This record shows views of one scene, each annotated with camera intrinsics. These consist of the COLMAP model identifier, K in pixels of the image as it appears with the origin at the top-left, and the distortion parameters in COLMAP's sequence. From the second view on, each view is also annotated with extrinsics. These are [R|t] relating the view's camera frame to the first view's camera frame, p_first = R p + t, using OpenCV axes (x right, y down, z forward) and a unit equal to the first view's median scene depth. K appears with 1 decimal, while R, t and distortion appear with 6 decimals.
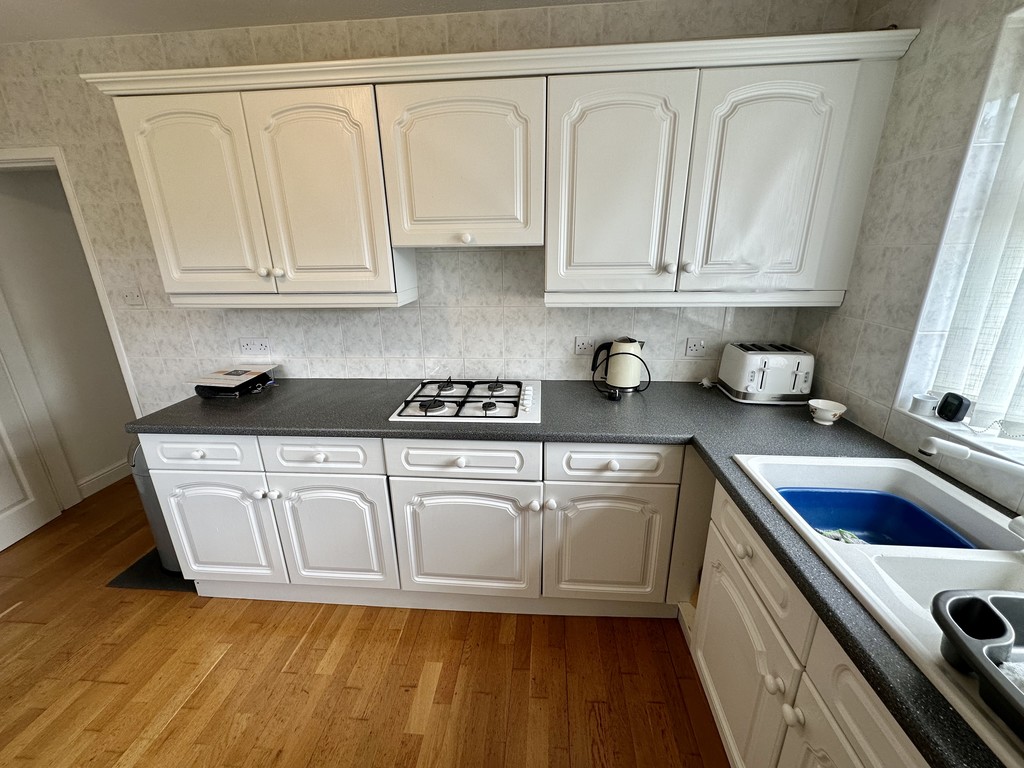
lens RADIAL K [[407.3, 0, 510.3], [0, 407.3, 382.1], [0, 0, 1]] dist [-0.000607, -0.000048]
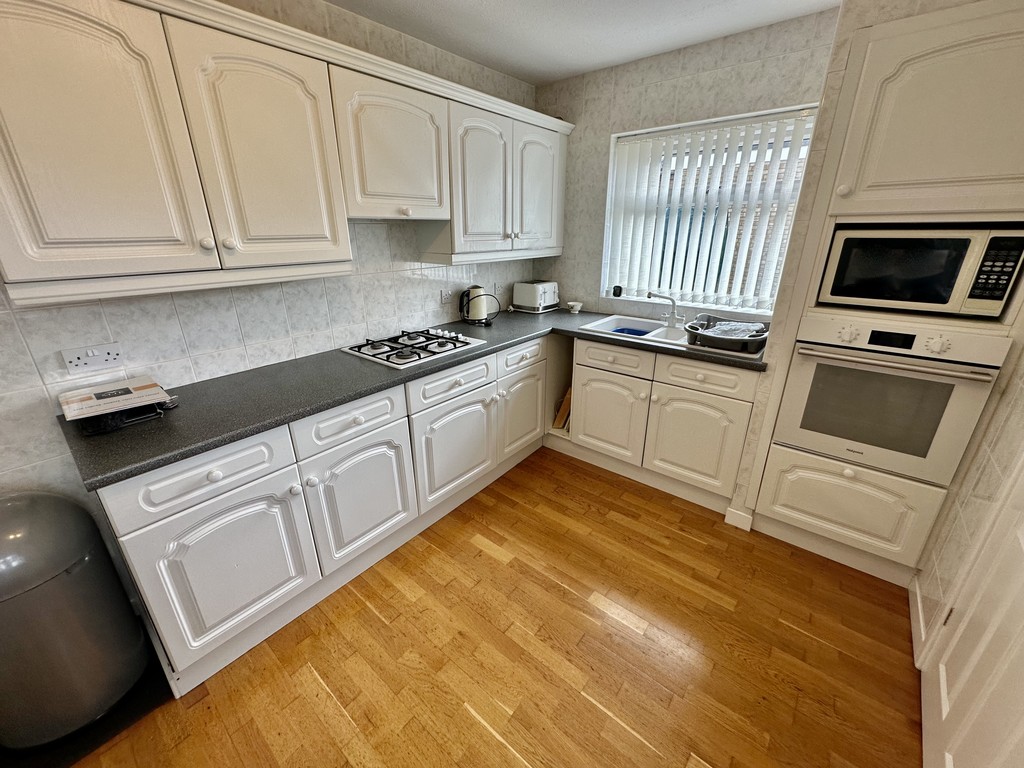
lens RADIAL K [[407.3, 0, 510.3], [0, 407.3, 382.1], [0, 0, 1]] dist [-0.000607, -0.000048]
pose [[0.568802, -0.280348, 0.773220, -0.977800], [0.249180, 0.954670, 0.162833, 0.017595], [-0.783820, 0.100051, 0.612875, 0.039679]]
